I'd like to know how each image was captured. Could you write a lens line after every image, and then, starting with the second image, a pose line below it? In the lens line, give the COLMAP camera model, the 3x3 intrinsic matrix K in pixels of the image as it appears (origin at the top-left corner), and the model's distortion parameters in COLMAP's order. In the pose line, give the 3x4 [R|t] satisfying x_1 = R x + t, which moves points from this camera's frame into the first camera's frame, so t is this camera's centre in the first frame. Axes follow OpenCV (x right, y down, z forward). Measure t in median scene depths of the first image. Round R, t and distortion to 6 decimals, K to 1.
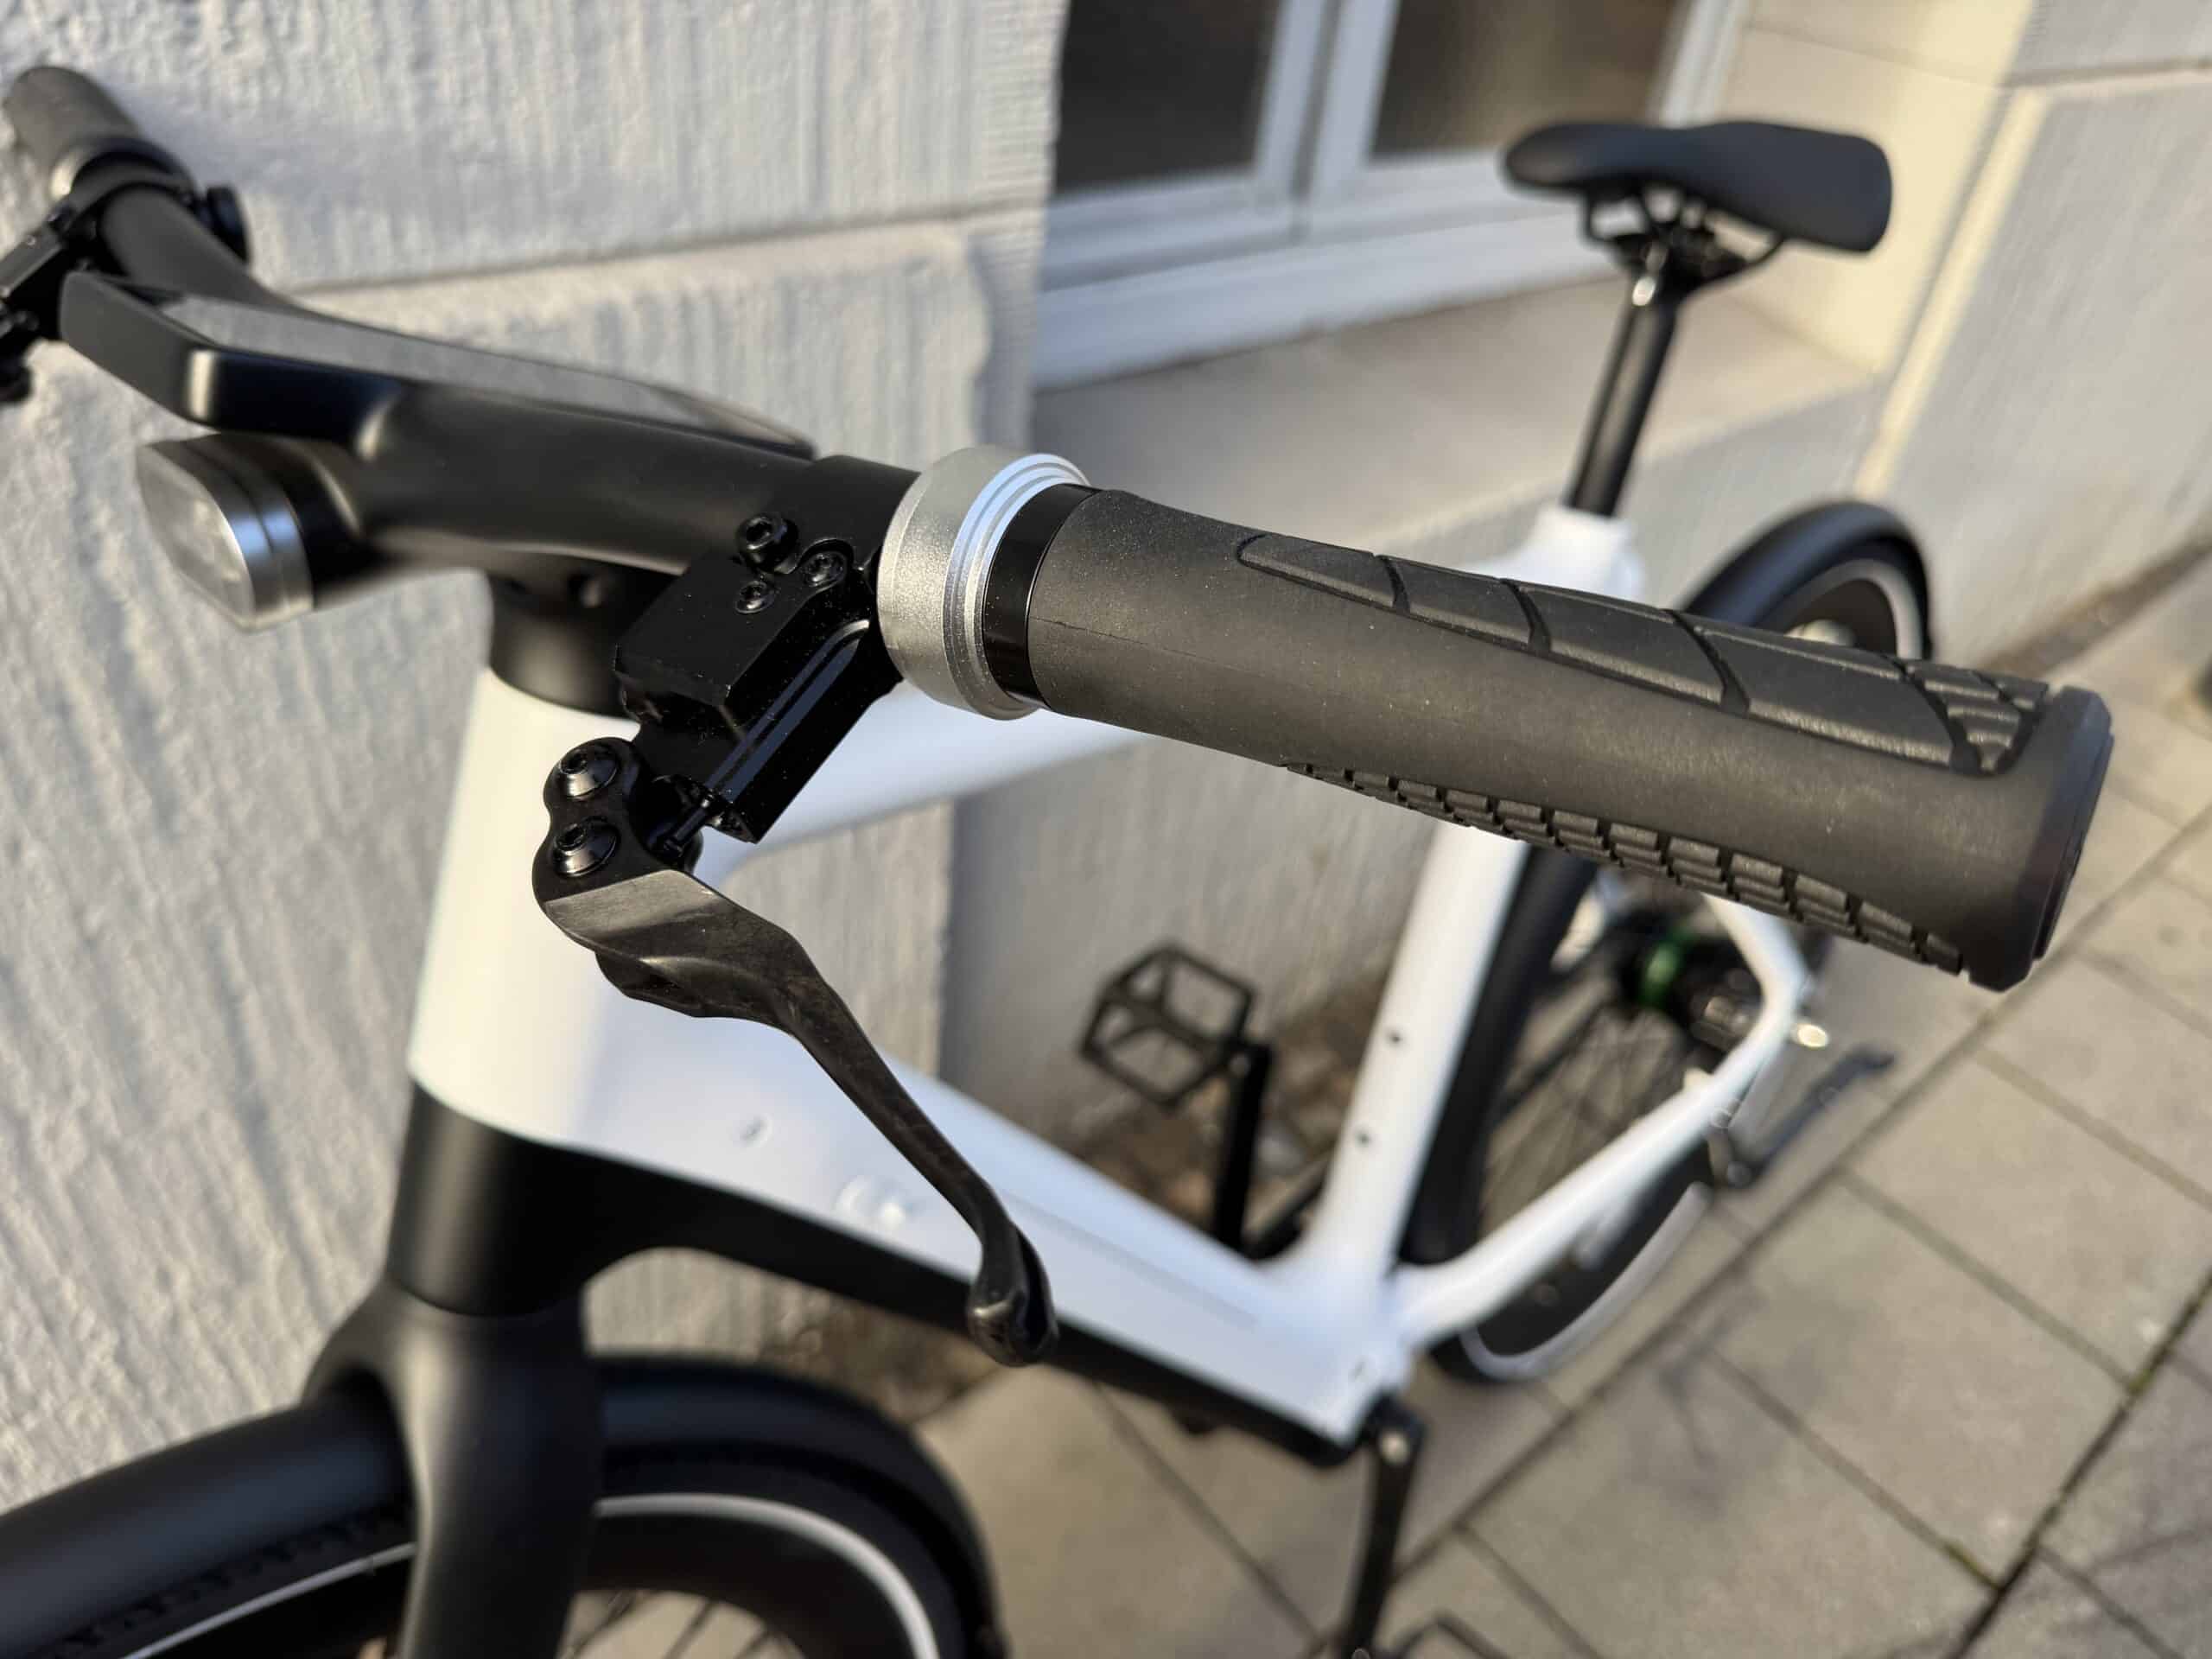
lens RADIAL K [[1595.5, 0, 1087.7], [0, 1595.5, 810.1], [0, 0, 1]] dist [-0.011082, 0.001457]
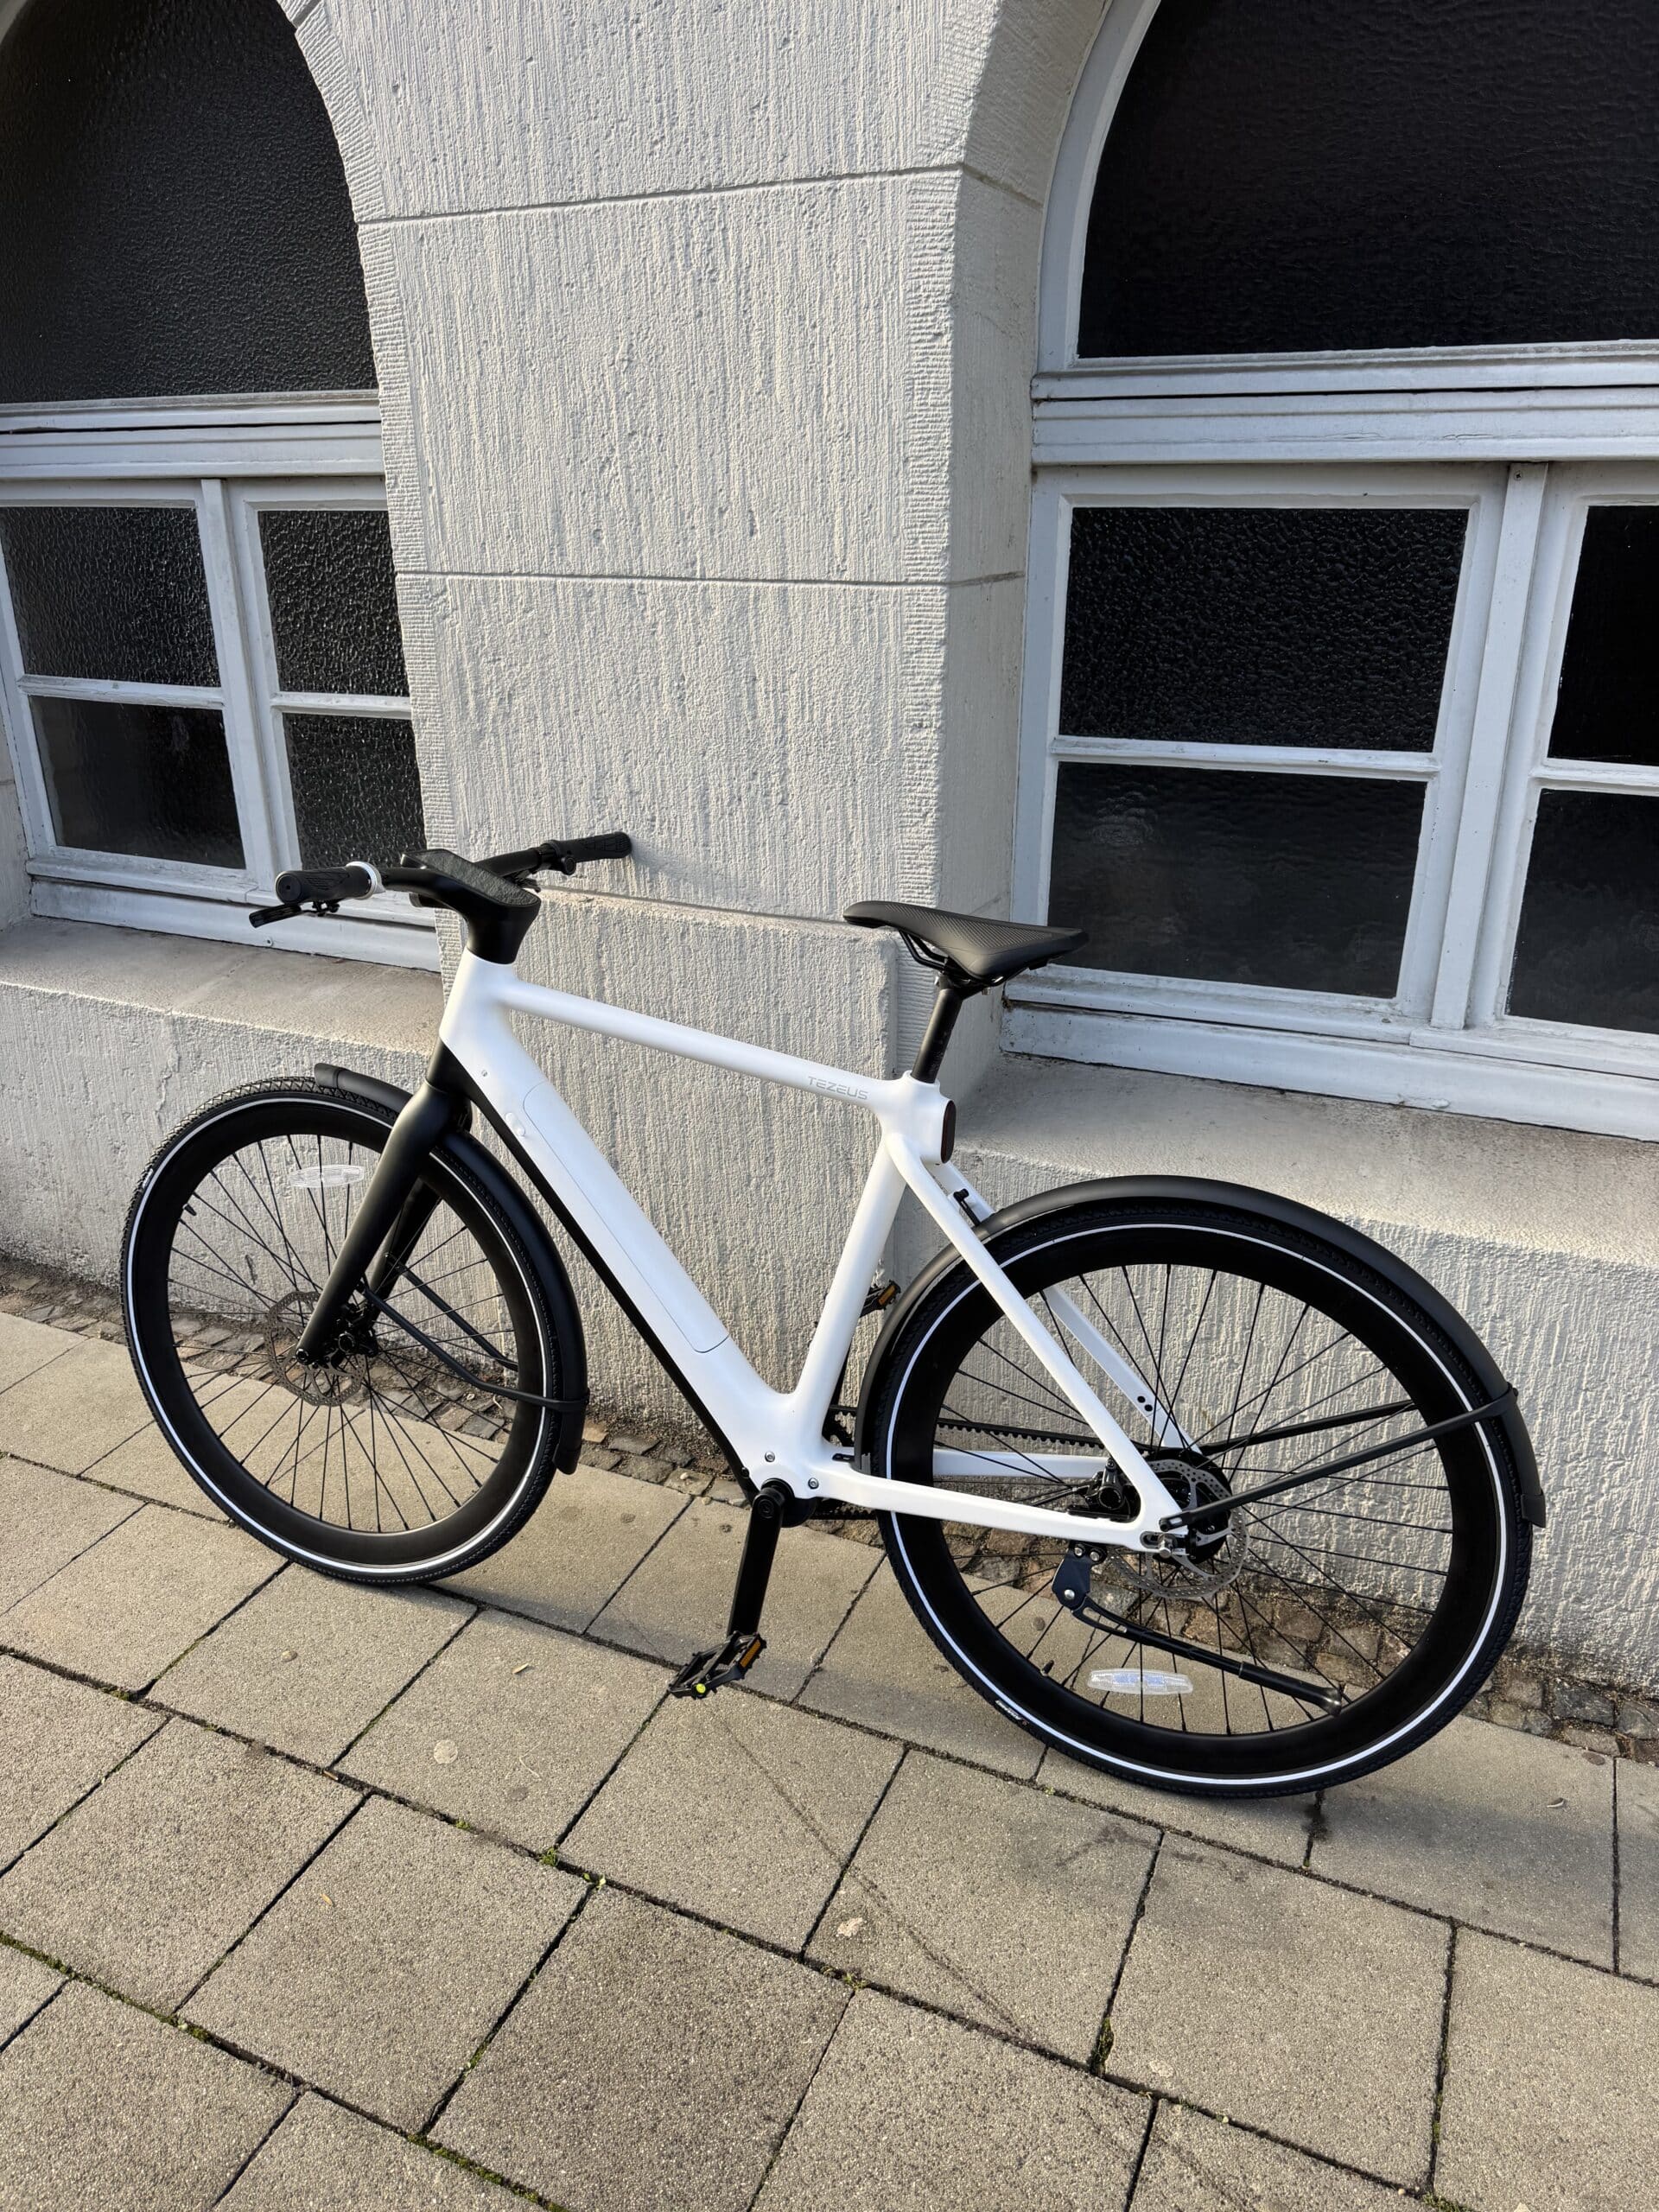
lens RADIAL K [[1595.5, 0, 852.3], [0, 1595.5, 1104.8], [0, 0, 1]] dist [-0.011082, 0.001457]
pose [[0.418200, 0.238149, -0.876581, 2.403135], [-0.489338, 0.872087, 0.003474, -0.135542], [0.765282, 0.427492, 0.481242, -0.121682]]
